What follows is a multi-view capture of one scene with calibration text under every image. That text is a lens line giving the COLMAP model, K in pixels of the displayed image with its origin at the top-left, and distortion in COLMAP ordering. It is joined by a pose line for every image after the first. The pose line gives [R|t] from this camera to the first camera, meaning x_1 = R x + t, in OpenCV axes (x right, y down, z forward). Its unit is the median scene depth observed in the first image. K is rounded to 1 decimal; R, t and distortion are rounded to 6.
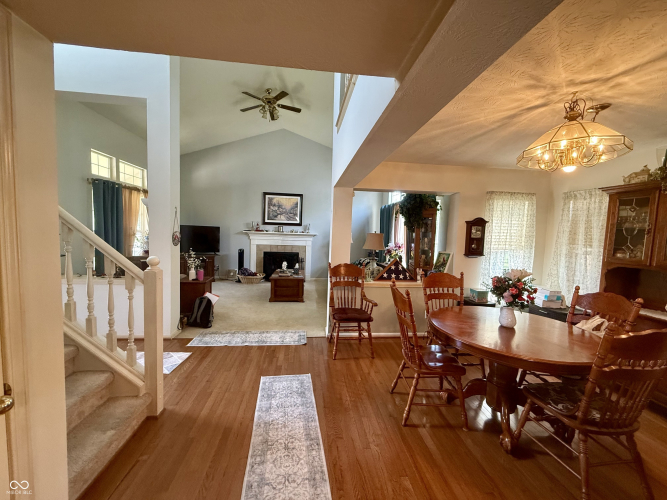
lens RADIAL K [[265.9, 0, 332.8], [0, 265.9, 252.0], [0, 0, 1]] dist [0.001462, -0.000036]
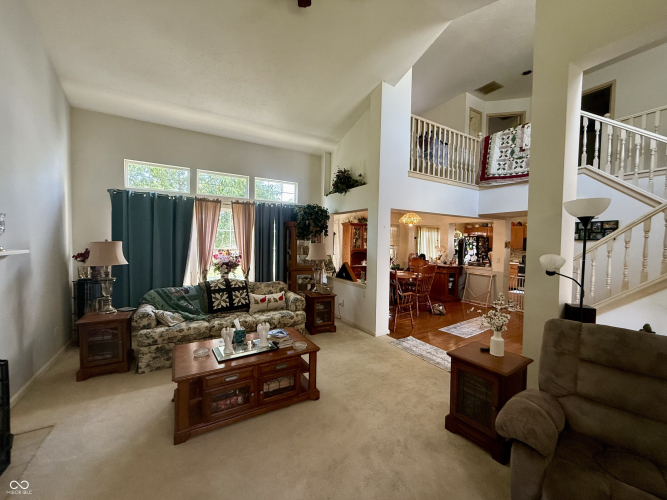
lens RADIAL K [[265.9, 0, 336.5], [0, 265.9, 250.9], [0, 0, 1]] dist [0.001462, -0.000036]
pose [[-0.421013, -0.080364, 0.903488, -0.922736], [0.035162, 0.993873, 0.104789, -0.171734], [-0.906373, 0.075886, -0.415607, 1.591141]]
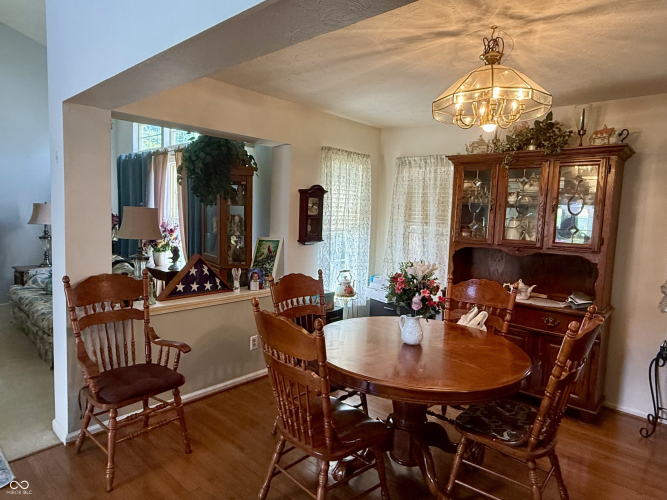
lens RADIAL K [[413.2, 0, 331.2], [0, 413.2, 251.1], [0, 0, 1]] dist [-0.000405, 0.000426]
pose [[0.746121, -0.069231, 0.662201, -0.118389], [0.040636, 0.997460, 0.058495, -0.020515], [-0.664569, -0.016735, 0.747040, 0.182285]]
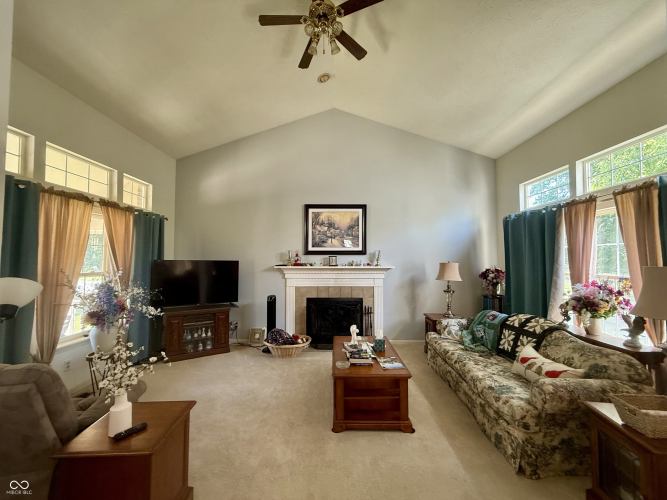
lens RADIAL K [[265.9, 0, 332.7], [0, 265.9, 251.6], [0, 0, 1]] dist [0.001462, -0.000036]
pose [[0.993000, -0.038658, -0.111611, -0.249683], [0.026013, 0.993299, -0.112607, -0.074669], [0.115216, 0.108916, 0.987351, 0.753246]]
